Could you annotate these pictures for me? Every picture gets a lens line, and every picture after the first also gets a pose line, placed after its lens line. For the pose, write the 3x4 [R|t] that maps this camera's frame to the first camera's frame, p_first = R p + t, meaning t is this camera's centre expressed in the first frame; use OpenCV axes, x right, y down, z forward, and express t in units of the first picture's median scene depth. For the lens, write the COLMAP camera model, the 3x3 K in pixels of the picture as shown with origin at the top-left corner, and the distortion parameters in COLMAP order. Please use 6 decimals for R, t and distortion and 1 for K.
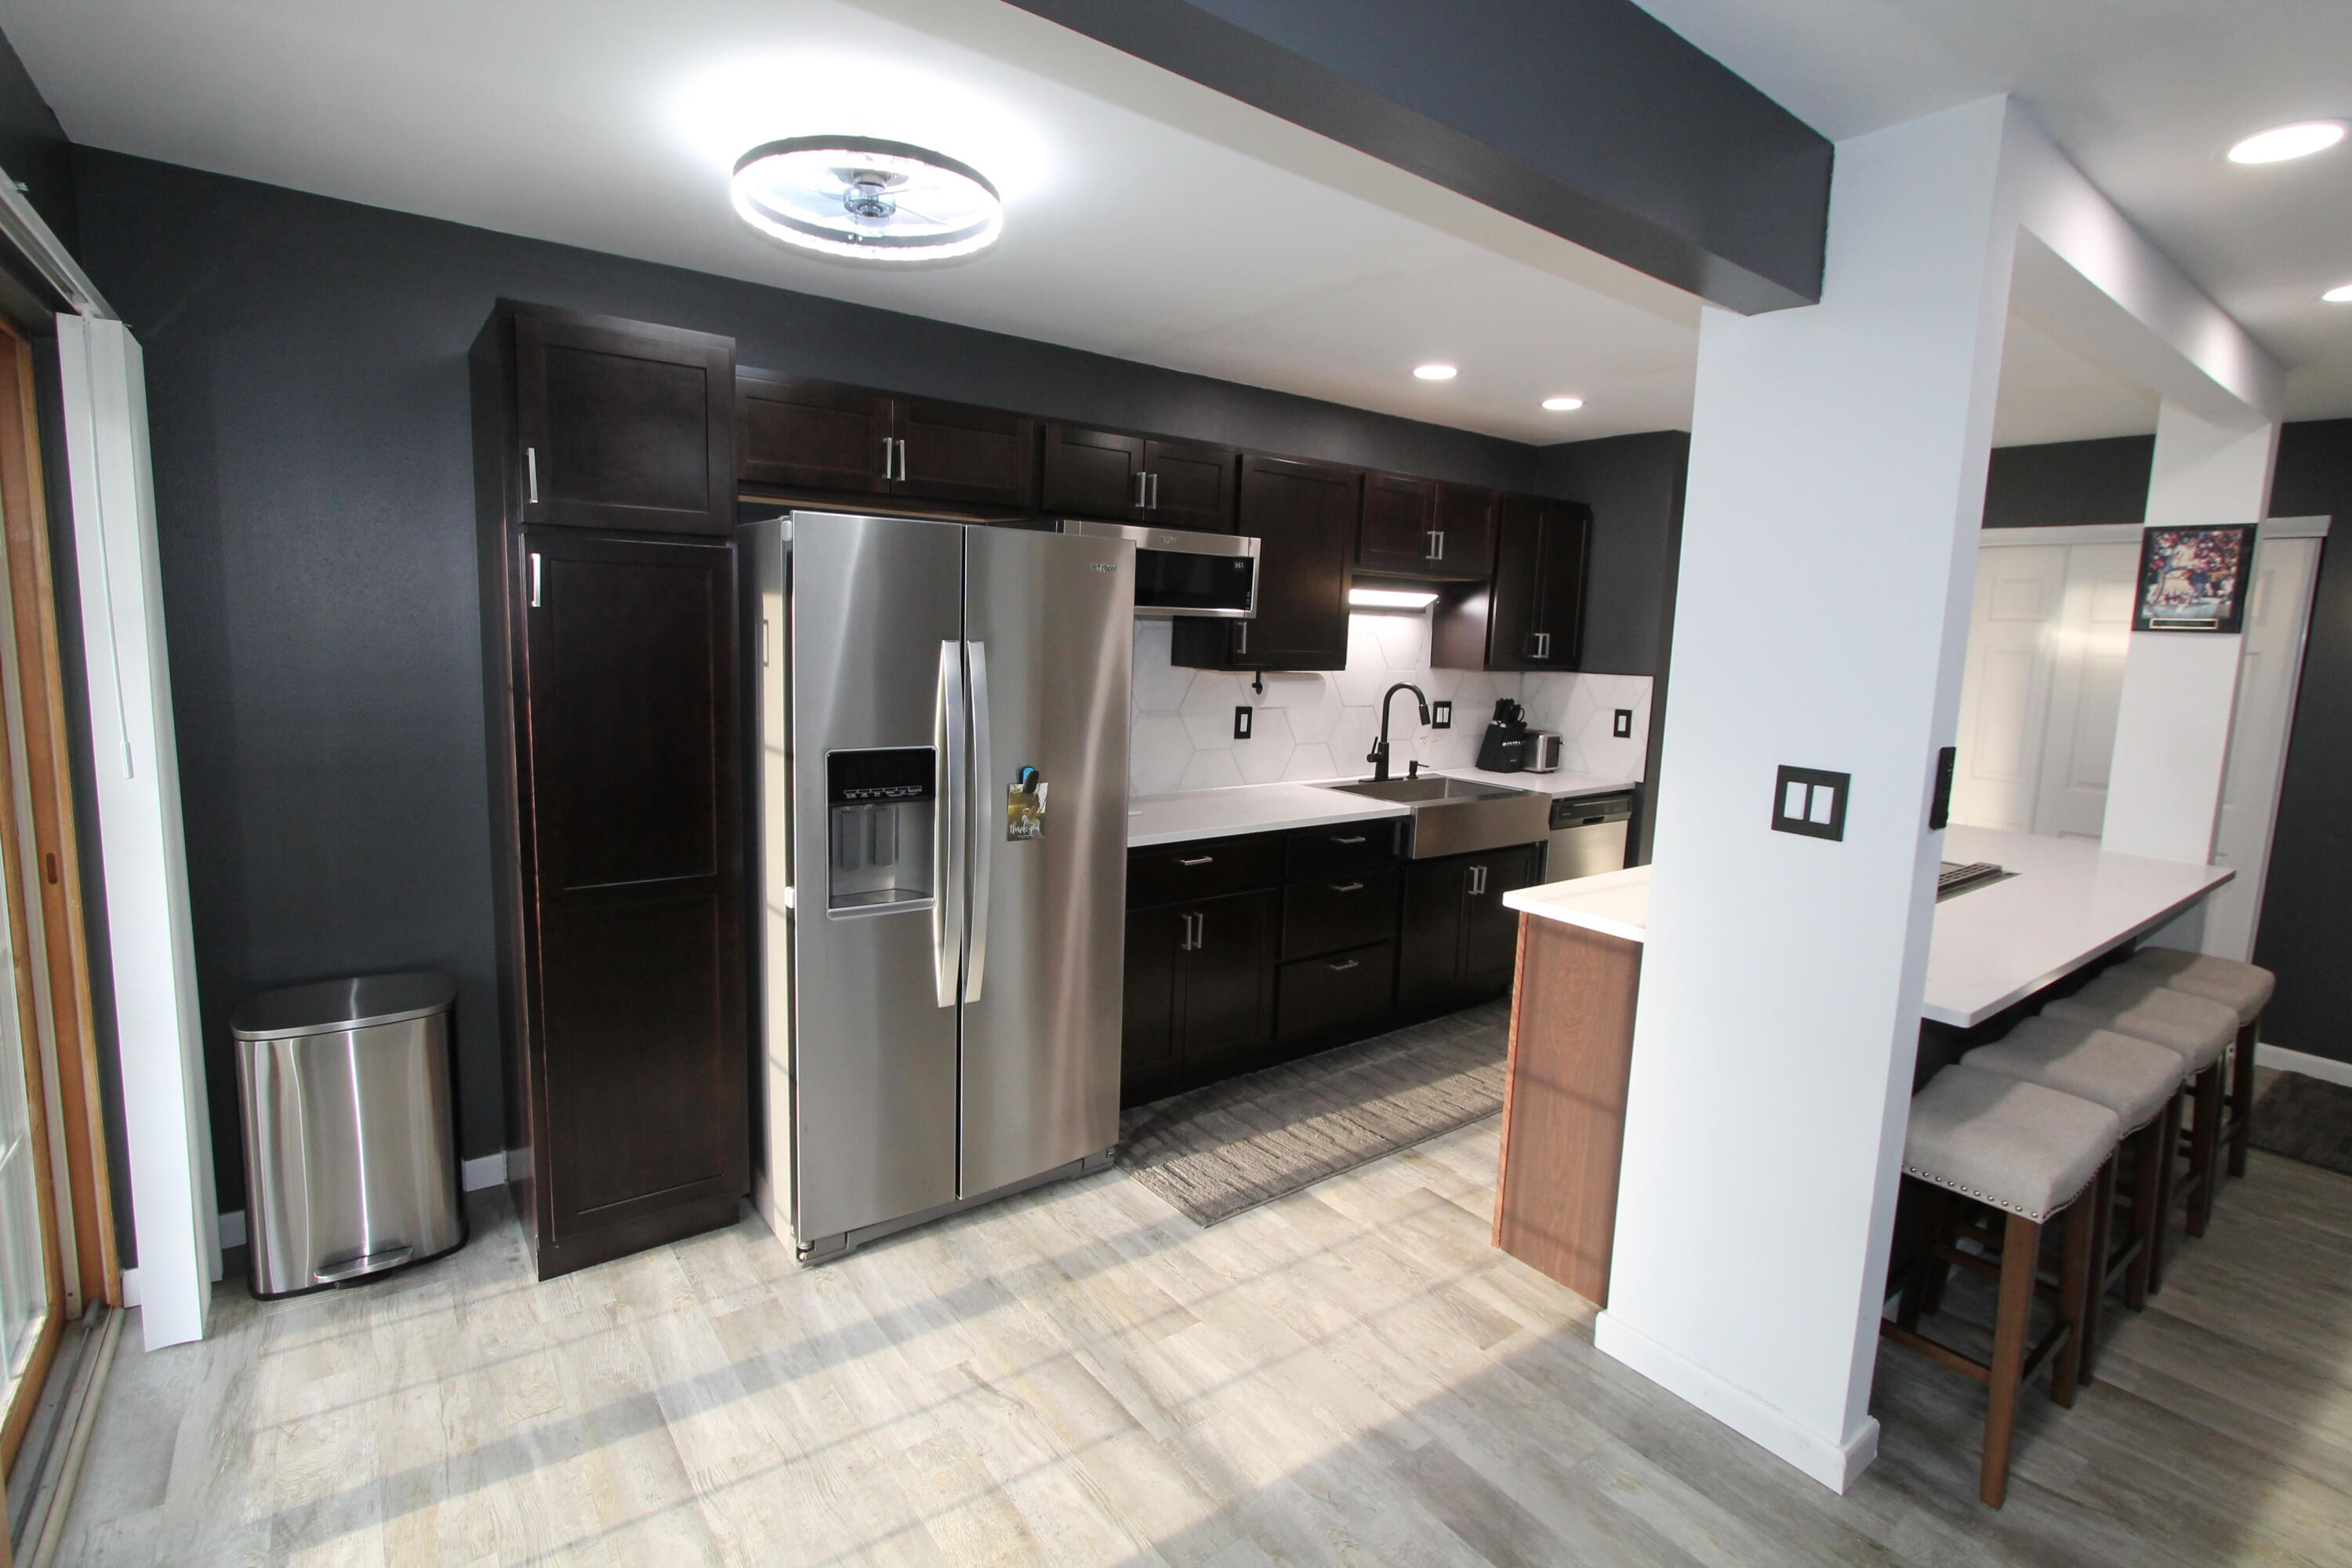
lens RADIAL K [[1091.2, 0, 1169.7], [0, 1091.2, 766.7], [0, 0, 1]] dist [-0.013915, 0.001858]
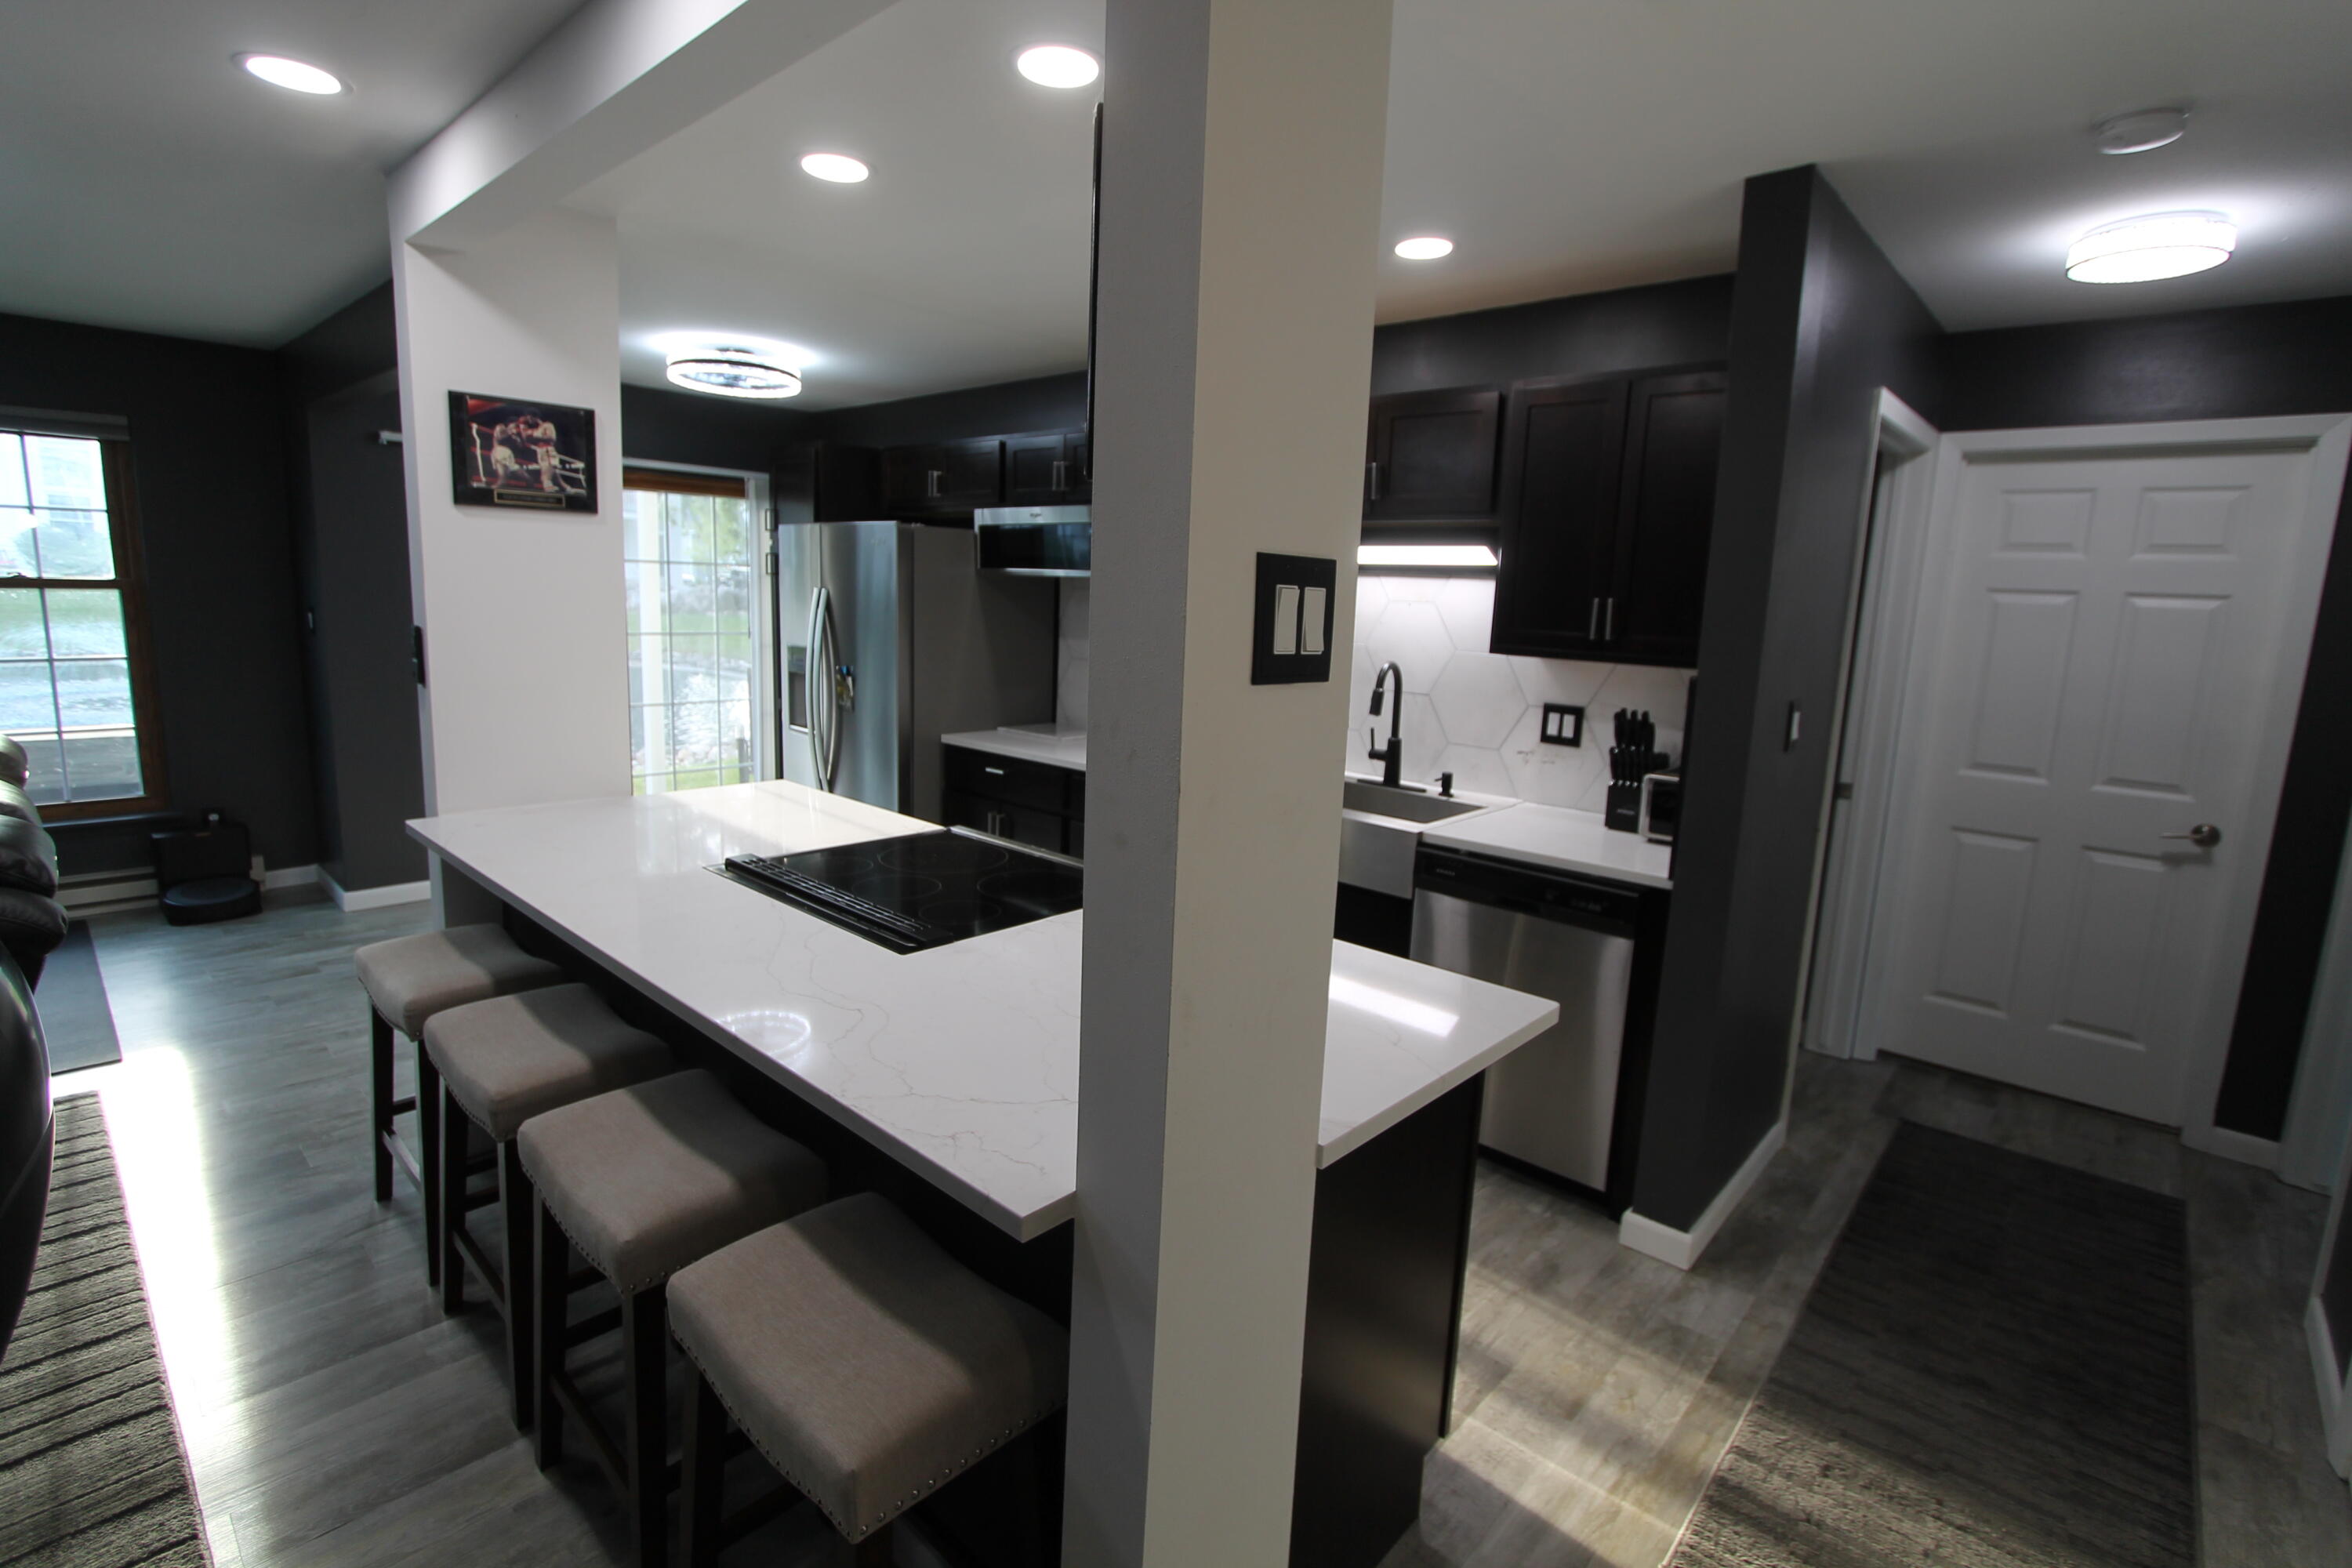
lens RADIAL K [[1091.2, 0, 1169.7], [0, 1091.2, 766.7], [0, 0, 1]] dist [-0.013915, 0.001858]
pose [[0.182366, 0.126778, -0.975023, 1.764098], [-0.161400, 0.982060, 0.097505, -0.100504], [0.969893, 0.139588, 0.199557, 1.301675]]
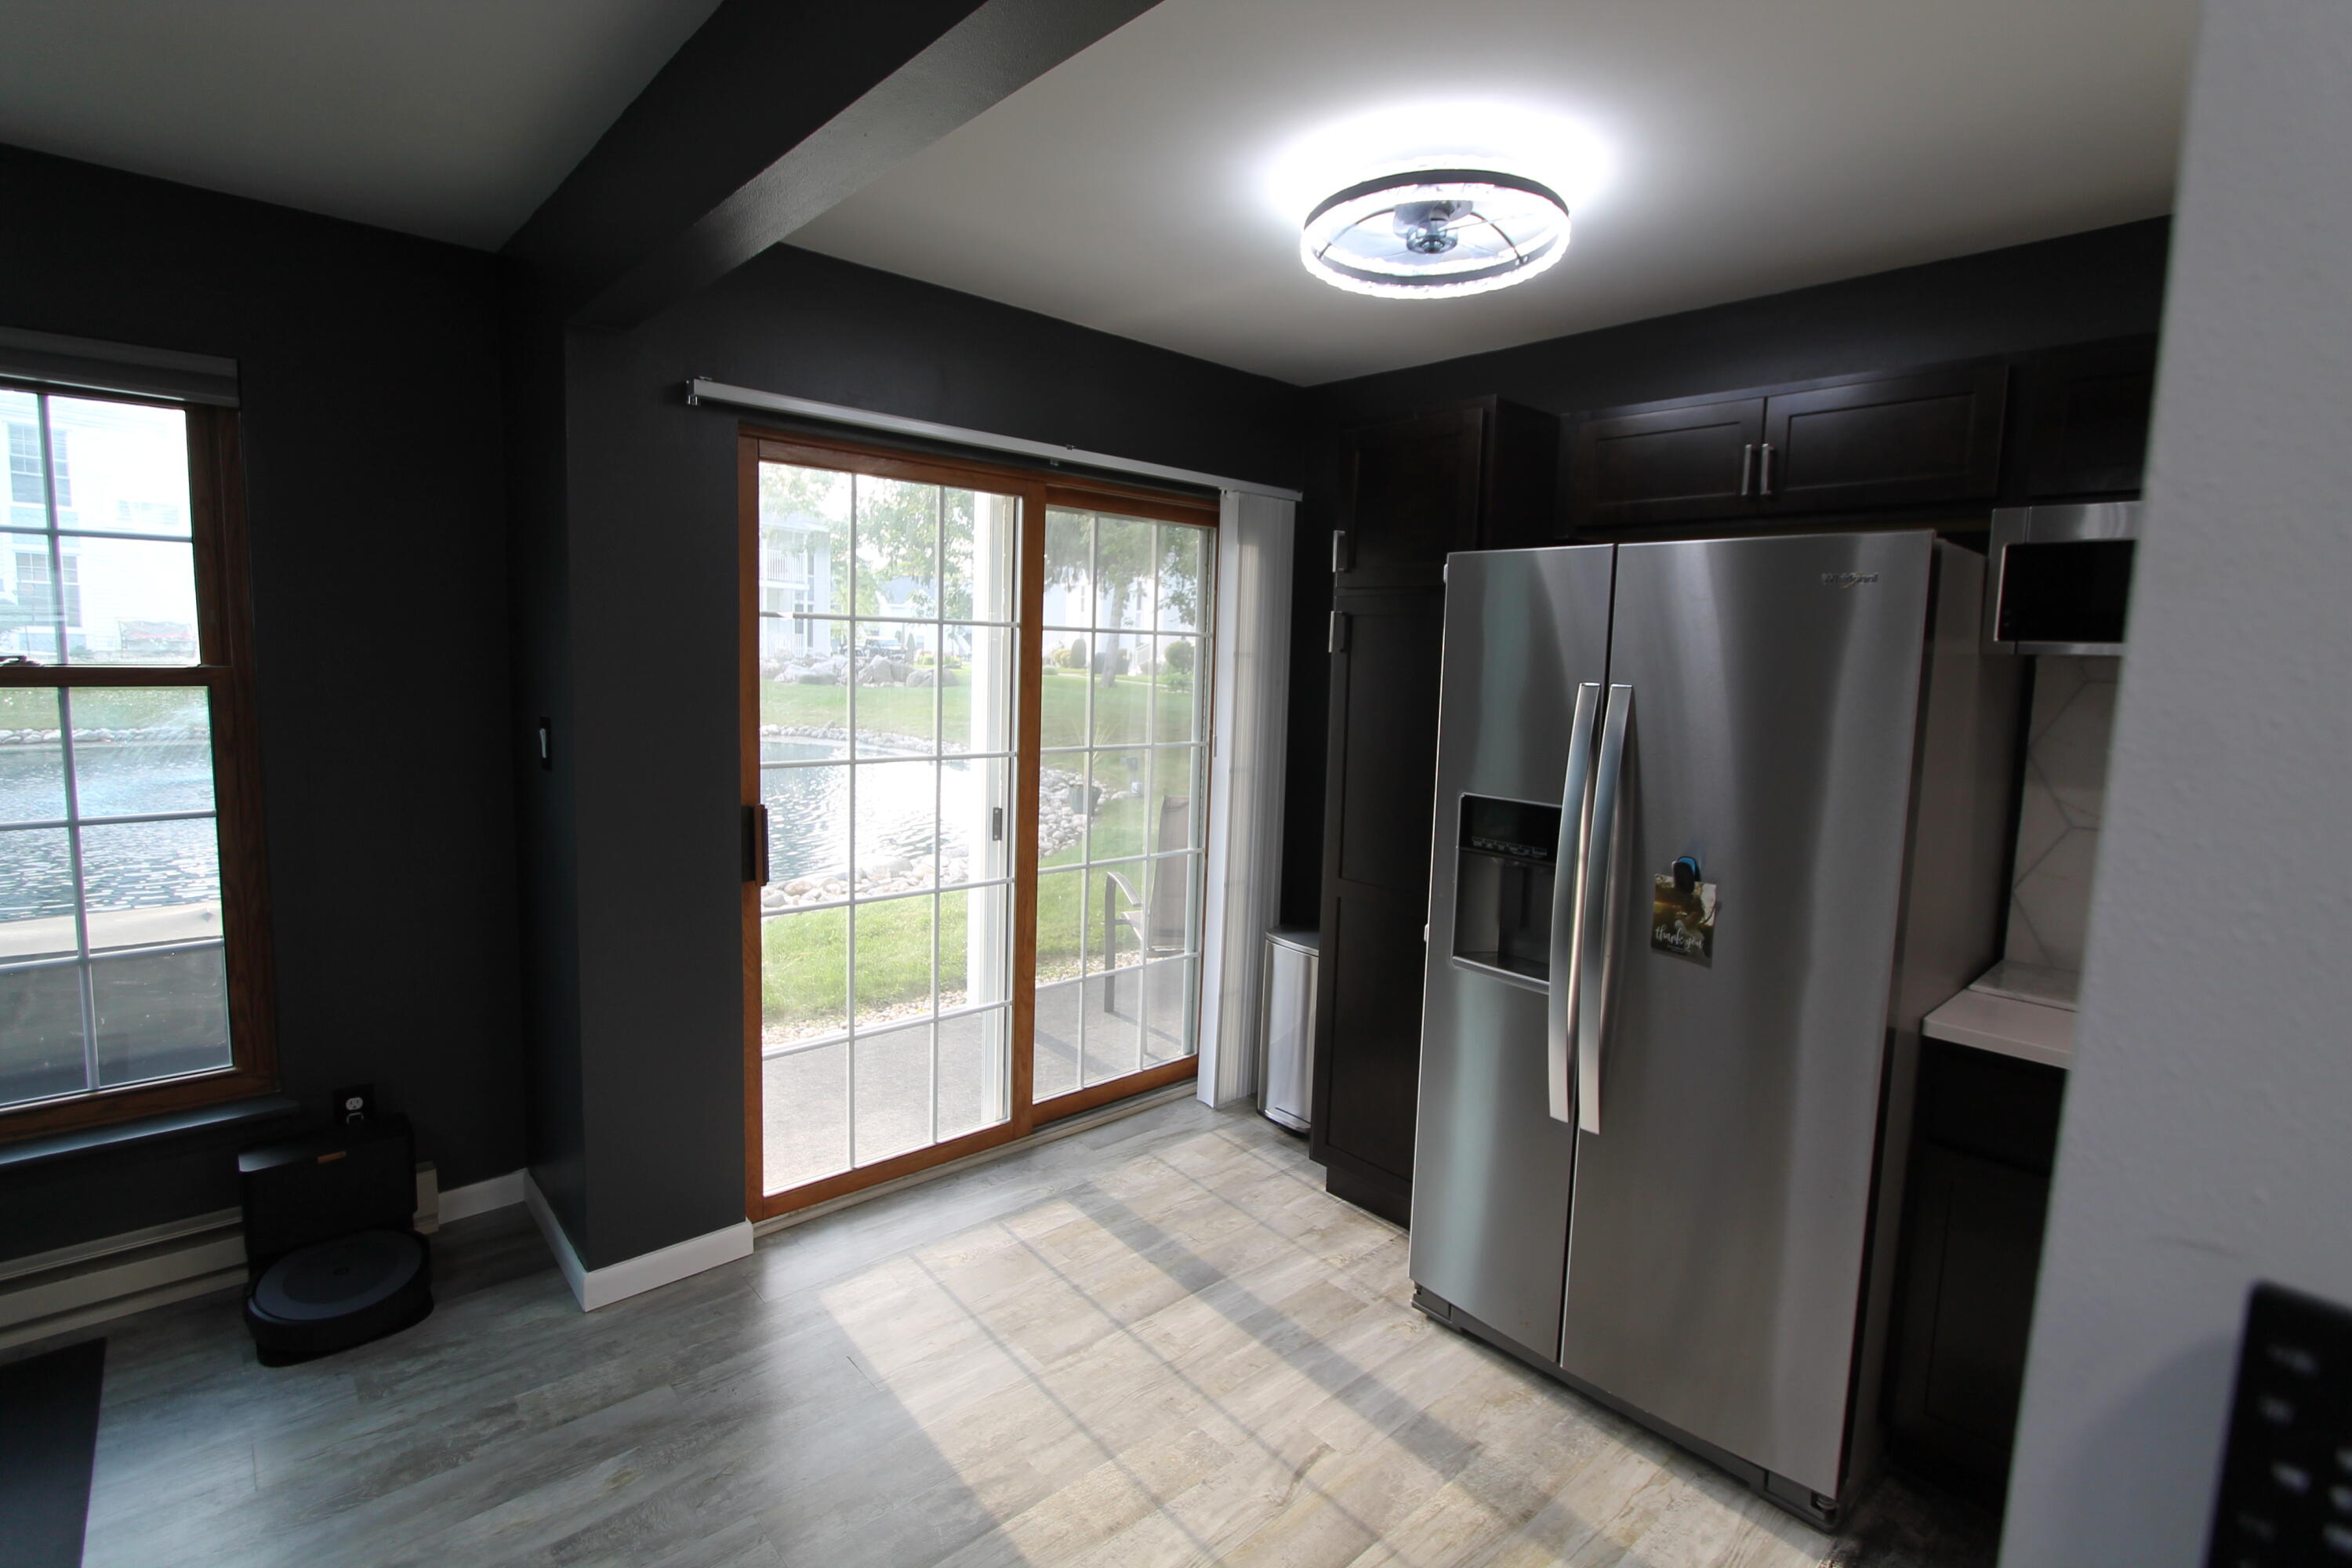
lens RADIAL K [[1091.2, 0, 1169.7], [0, 1091.2, 766.7], [0, 0, 1]] dist [-0.013915, 0.001858]
pose [[0.094736, 0.070417, -0.993009, 0.628818], [-0.160568, 0.985515, 0.054567, -0.048539], [0.982468, 0.154276, 0.104670, 0.632376]]
